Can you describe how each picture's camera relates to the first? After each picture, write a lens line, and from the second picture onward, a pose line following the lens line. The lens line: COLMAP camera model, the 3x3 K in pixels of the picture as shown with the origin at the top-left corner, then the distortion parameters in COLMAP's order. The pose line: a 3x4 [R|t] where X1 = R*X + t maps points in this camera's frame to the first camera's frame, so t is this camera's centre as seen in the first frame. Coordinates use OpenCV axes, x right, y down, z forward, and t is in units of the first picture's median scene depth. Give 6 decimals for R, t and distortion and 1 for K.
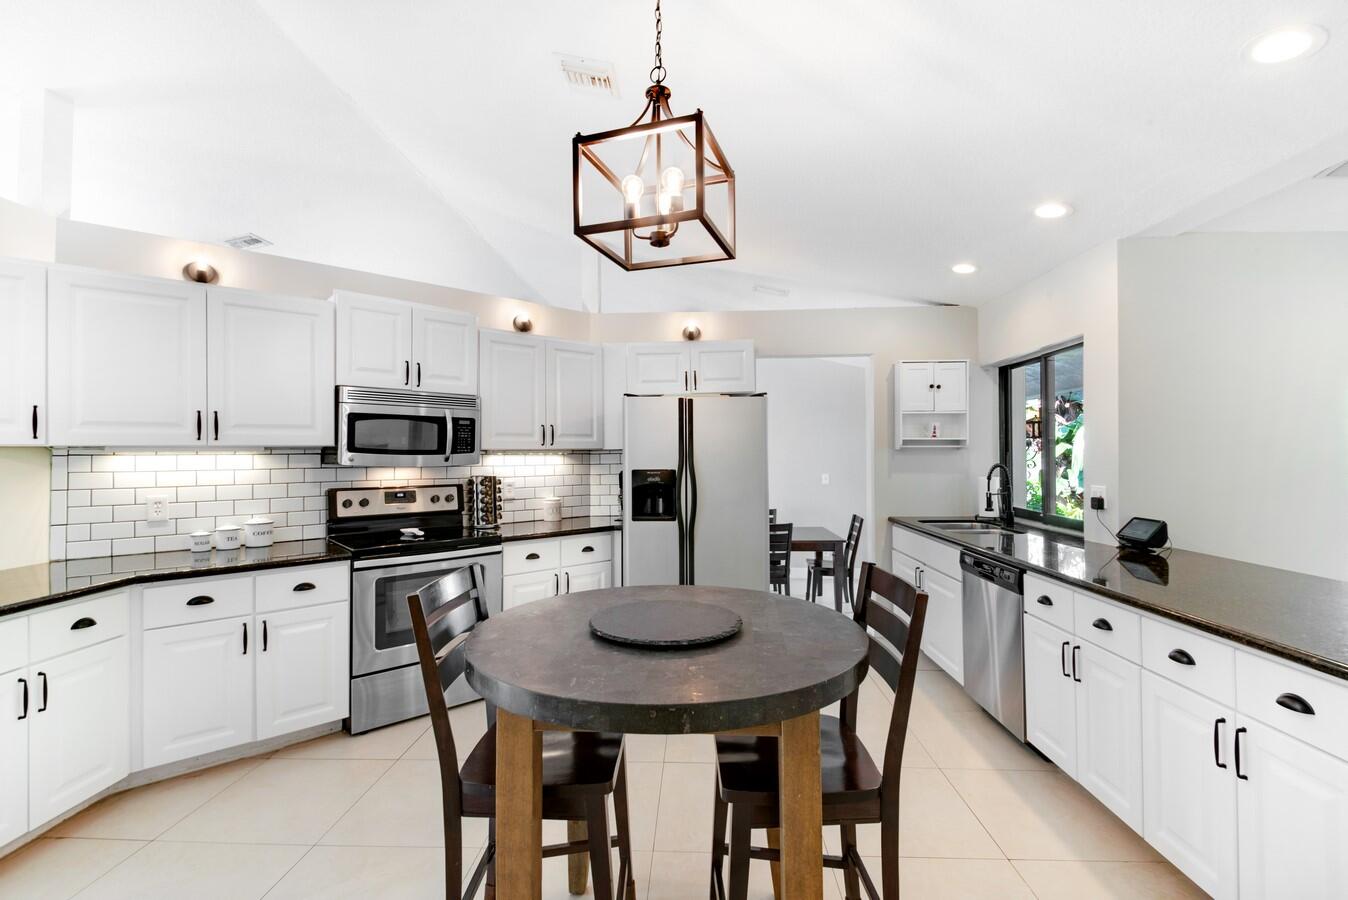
lens RADIAL K [[606.4, 0, 680.3], [0, 606.4, 451.5], [0, 0, 1]] dist [0.019774, -0.004658]
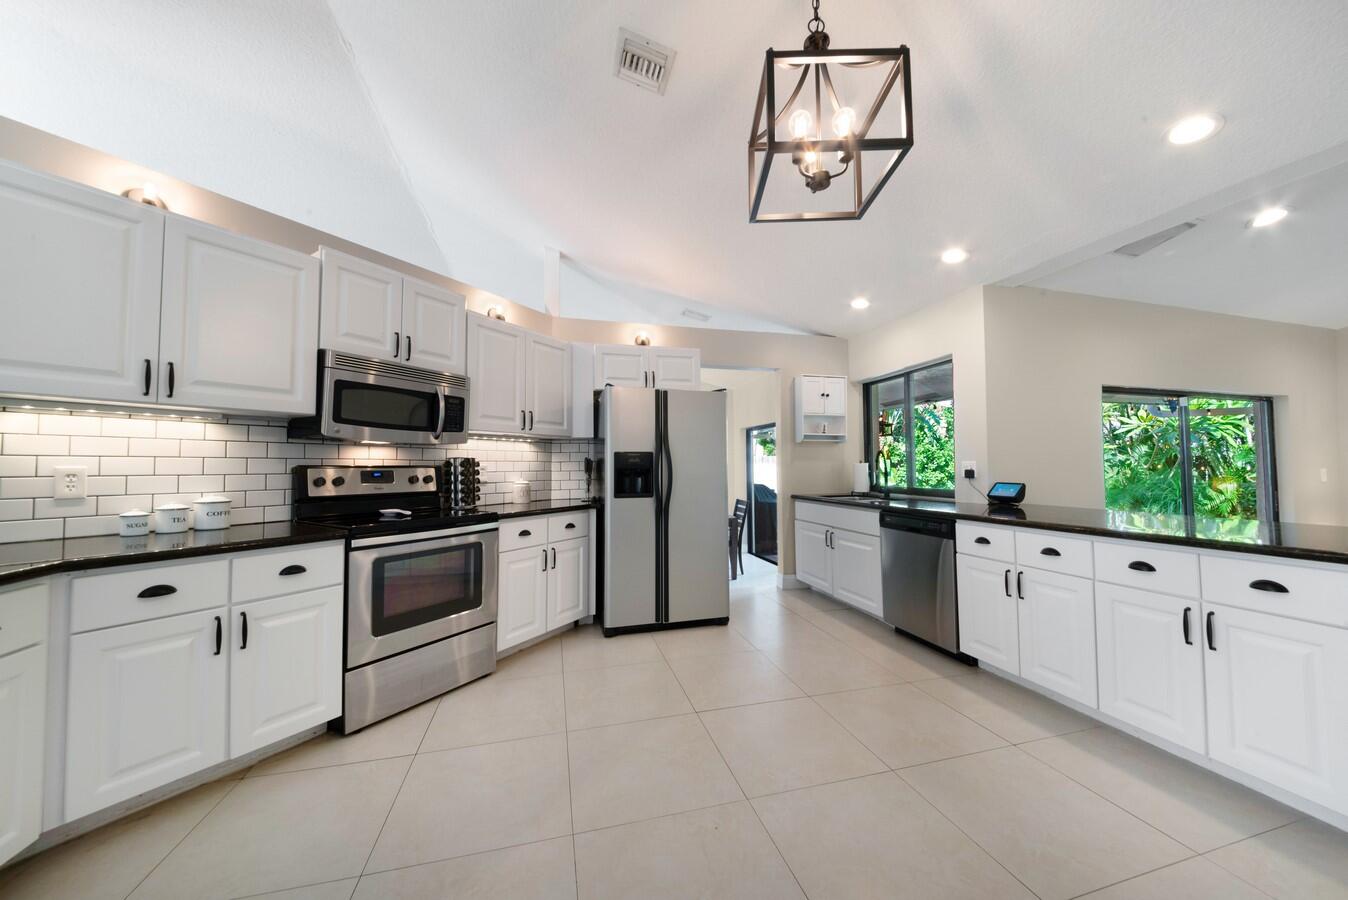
lens RADIAL K [[466.3, 0, 673.1], [0, 466.3, 452.6], [0, 0, 1]] dist [0.006673, -0.005128]
pose [[0.956093, 0.008652, 0.292935, -0.242671], [0.000455, 0.999519, -0.031006, 0.062464], [-0.293063, 0.029778, 0.955629, 0.169465]]
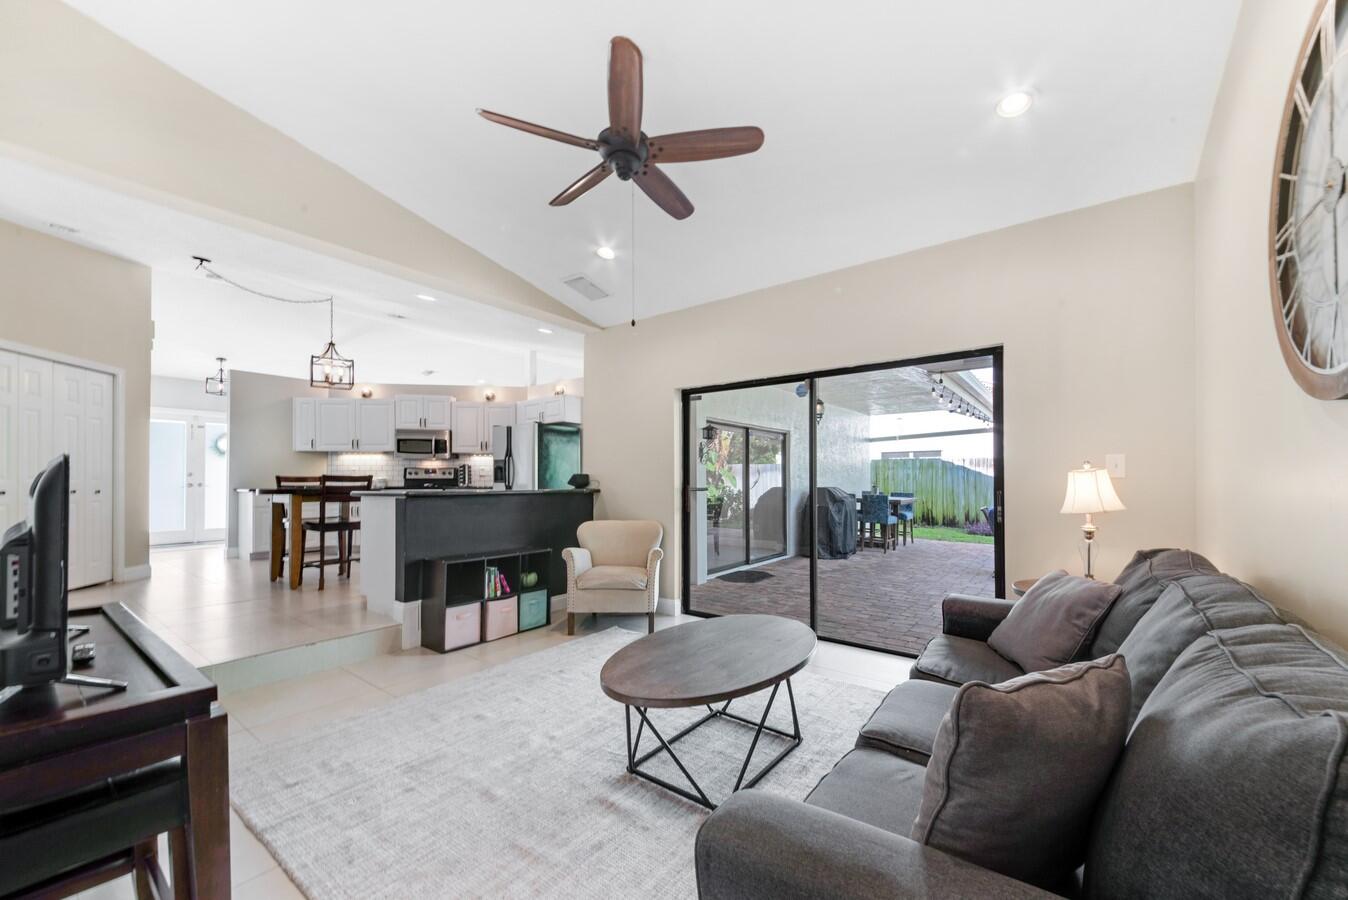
lens RADIAL K [[525.8, 0, 670.8], [0, 525.8, 476.9], [0, 0, 1]] dist [0.018072, -0.002105]
pose [[0.816241, -0.002511, -0.577705, 1.683992], [0.001572, 0.999997, -0.002125, 0.105833], [0.577709, 0.000826, 0.816243, -0.215511]]
